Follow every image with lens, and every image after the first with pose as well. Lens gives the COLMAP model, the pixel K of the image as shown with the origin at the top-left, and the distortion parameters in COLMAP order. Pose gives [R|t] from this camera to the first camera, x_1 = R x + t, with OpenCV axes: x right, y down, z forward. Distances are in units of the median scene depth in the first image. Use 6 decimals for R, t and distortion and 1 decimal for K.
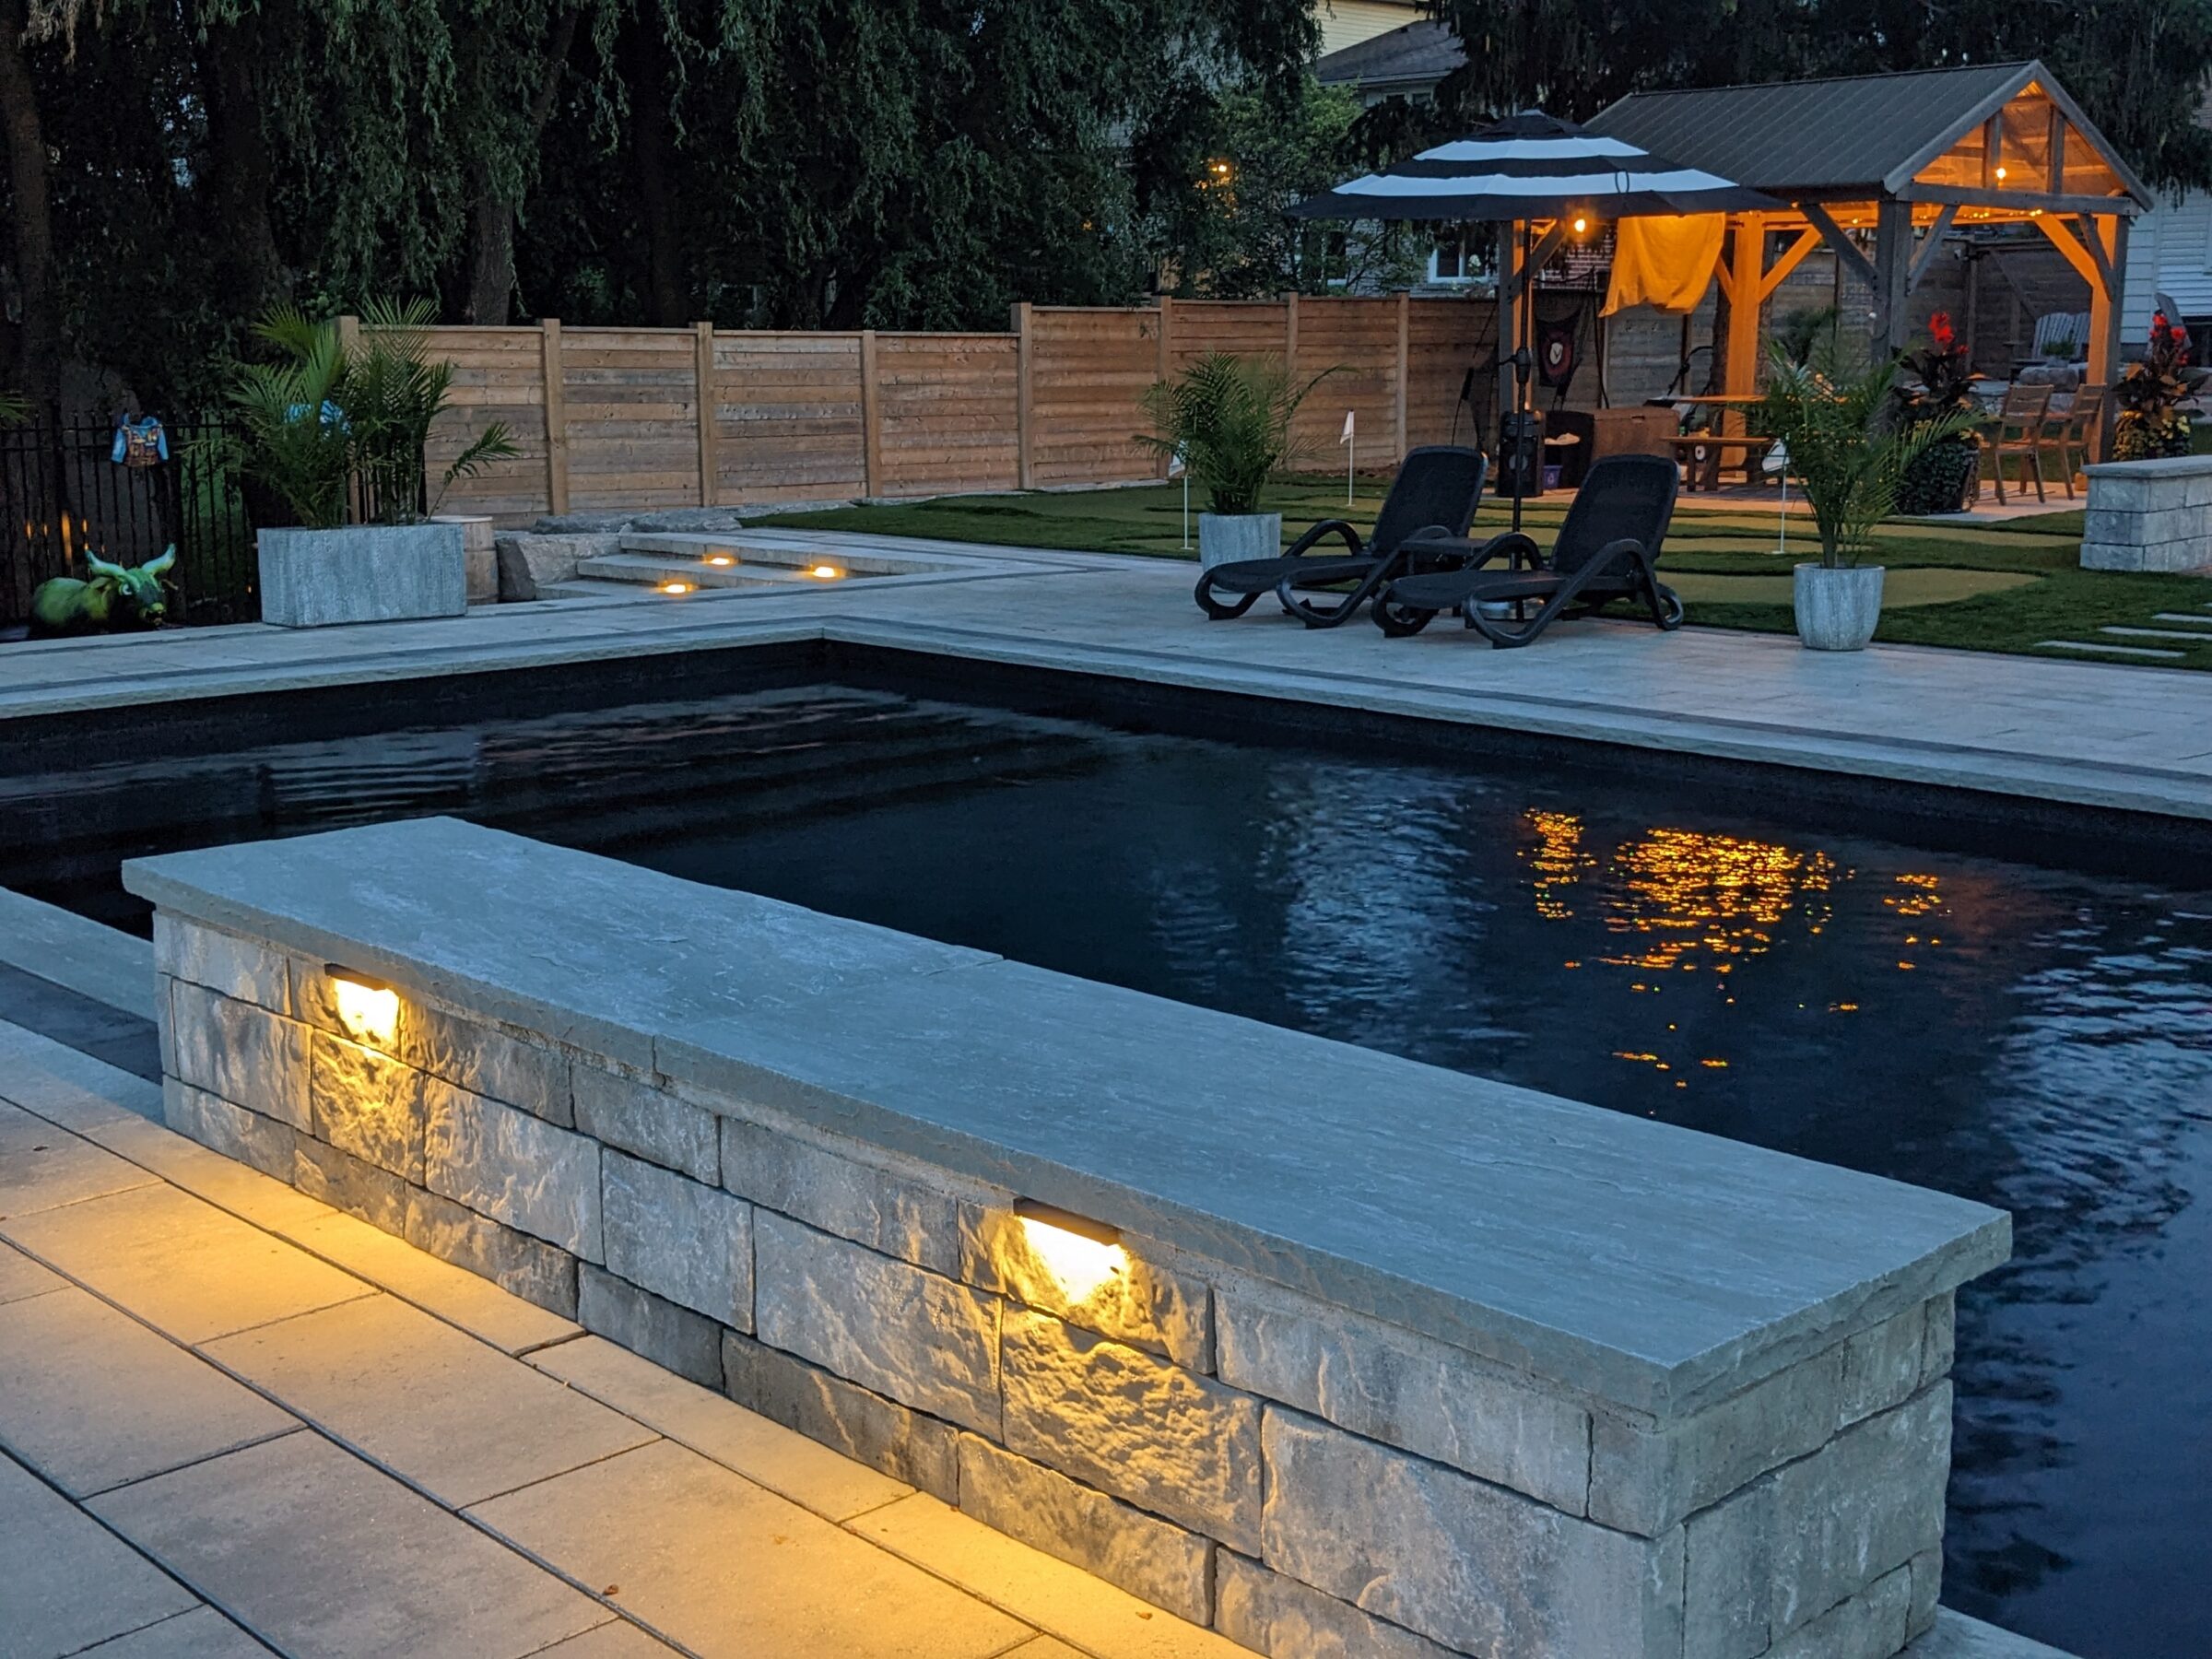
lens RADIAL K [[2582.1, 0, 1111.1], [0, 2582.1, 863.8], [0, 0, 1]] dist [0.111849, -0.264153]
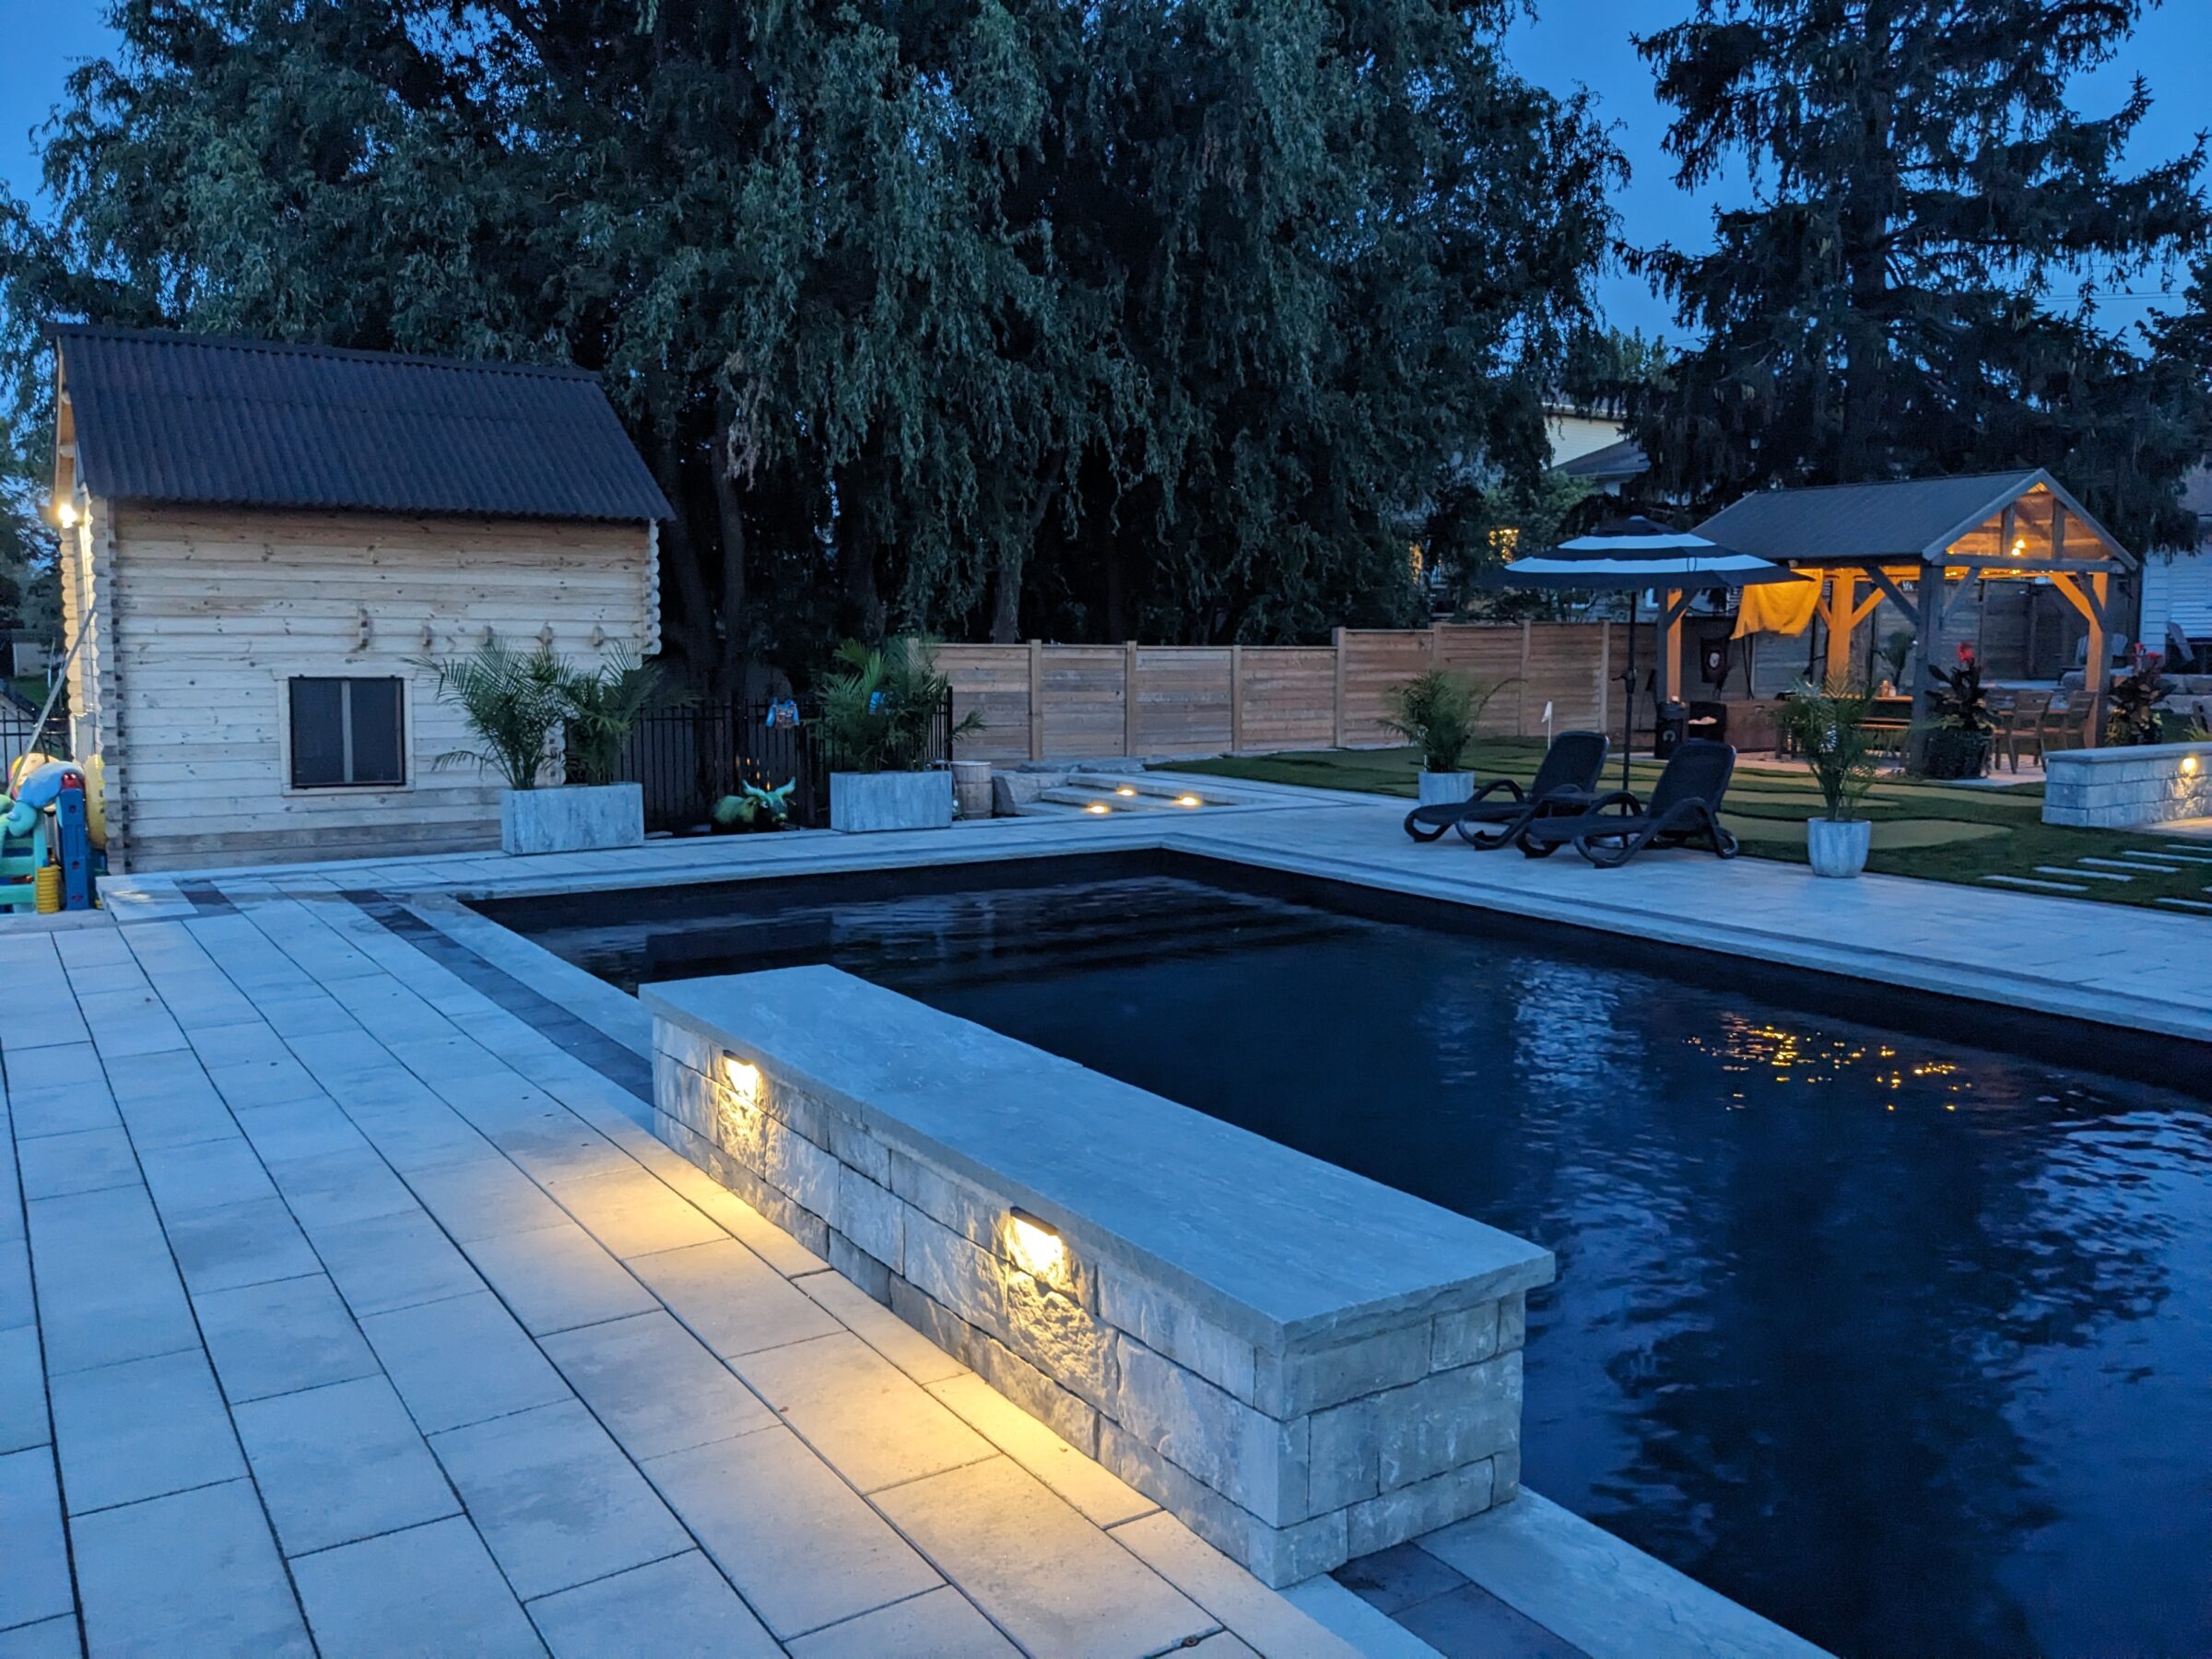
lens RADIAL K [[1723.7, 0, 1111.4], [0, 1723.7, 874.1], [0, 0, 1]] dist [0.069005, -0.103022]
pose [[0.981908, 0.031078, -0.186790, 0.049942], [-0.042846, 0.997321, -0.059296, -0.006412], [0.184446, 0.066226, 0.980609, -0.034503]]
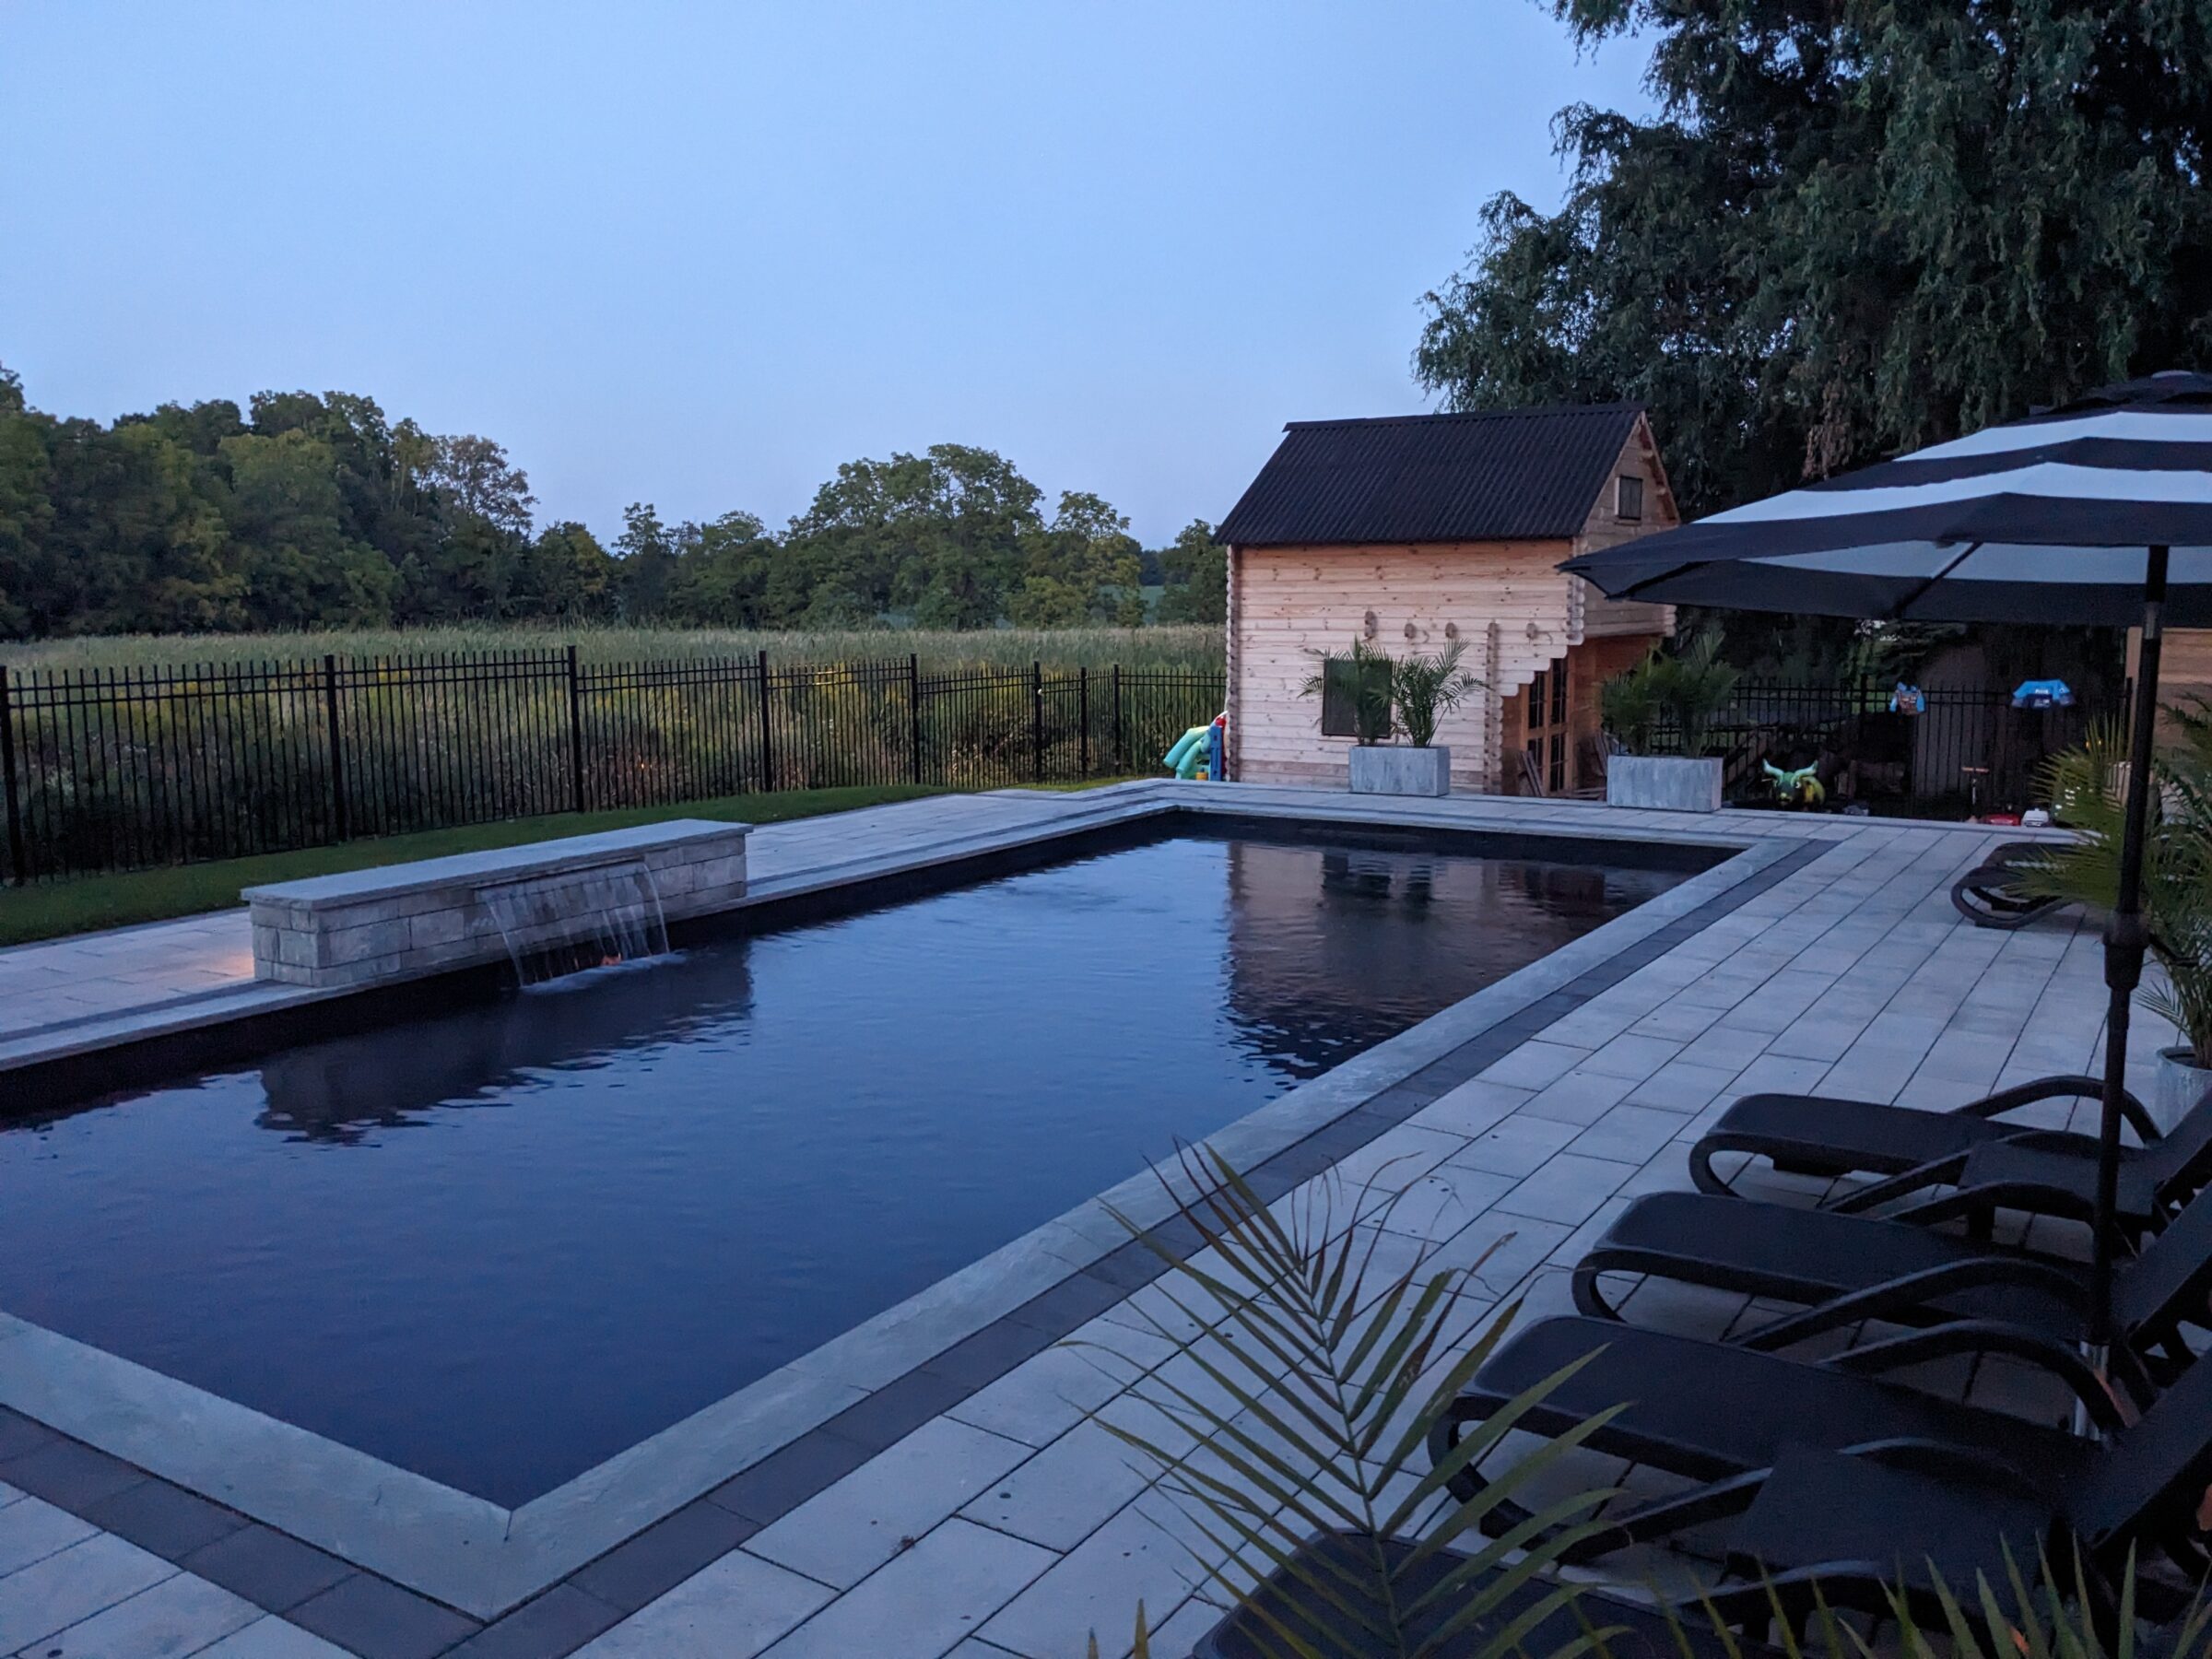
lens RADIAL K [[1797.1, 0, 1156.0], [0, 1797.1, 832.6], [0, 0, 1]] dist [0.002241, 0.097142]
pose [[0.247522, 0.131300, -0.959944, 0.777053], [-0.182879, 0.979297, 0.086791, -0.113993], [0.951466, 0.154071, 0.266410, 0.318277]]
